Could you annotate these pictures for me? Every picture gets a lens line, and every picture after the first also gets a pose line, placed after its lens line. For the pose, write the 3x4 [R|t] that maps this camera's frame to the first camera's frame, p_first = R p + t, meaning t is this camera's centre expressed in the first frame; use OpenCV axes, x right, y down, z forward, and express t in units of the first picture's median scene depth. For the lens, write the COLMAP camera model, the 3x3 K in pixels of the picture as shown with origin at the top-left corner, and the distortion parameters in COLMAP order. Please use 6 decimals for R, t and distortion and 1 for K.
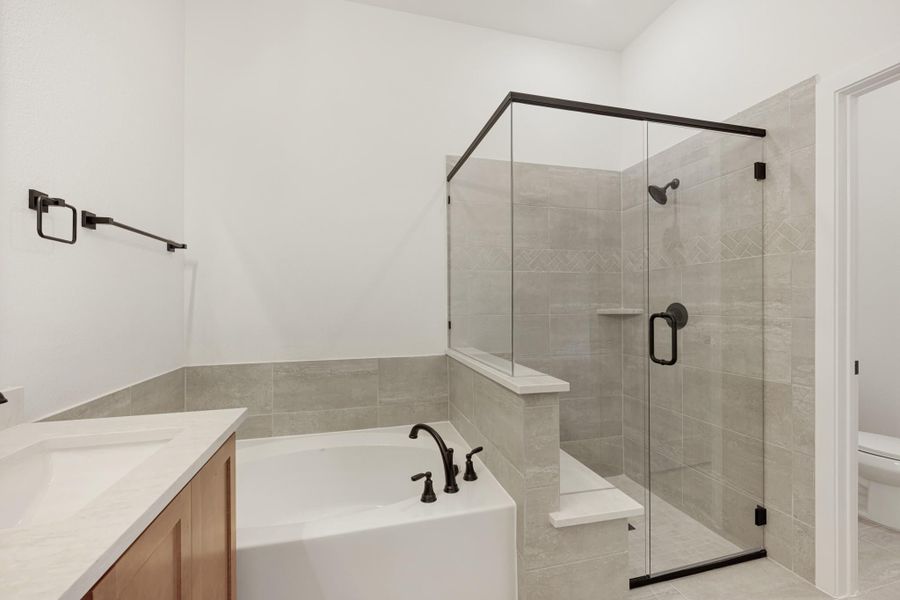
lens RADIAL K [[374.4, 0, 447.6], [0, 374.4, 305.5], [0, 0, 1]] dist [-0.001556, -0.000311]
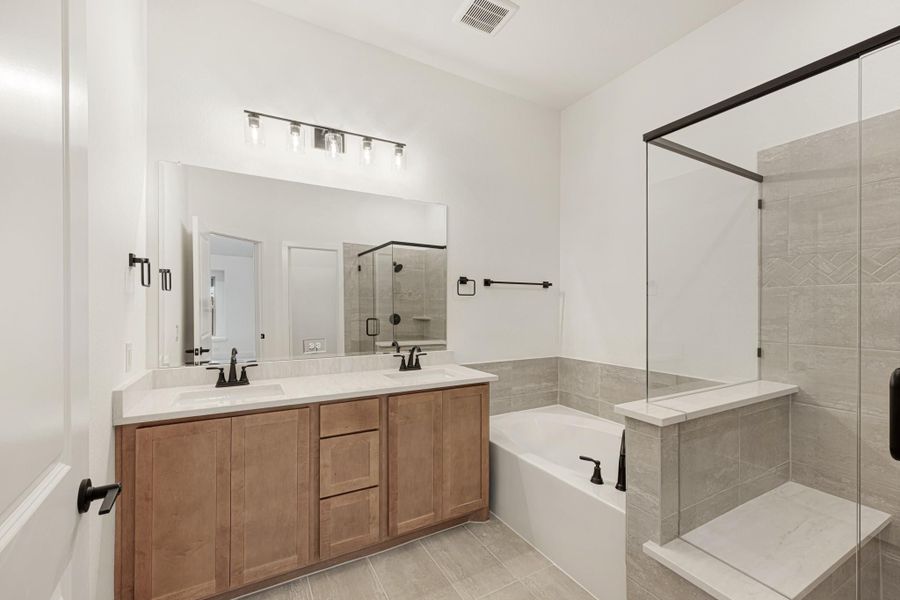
lens RADIAL K [[368.8, 0, 452.8], [0, 368.8, 311.2], [0, 0, 1]] dist [-0.001056, -0.000060]
pose [[0.254370, 0.017934, -0.966941, 0.738251], [-0.007679, 0.999834, 0.016524, -0.058251], [0.967076, 0.003222, 0.254466, 0.144887]]
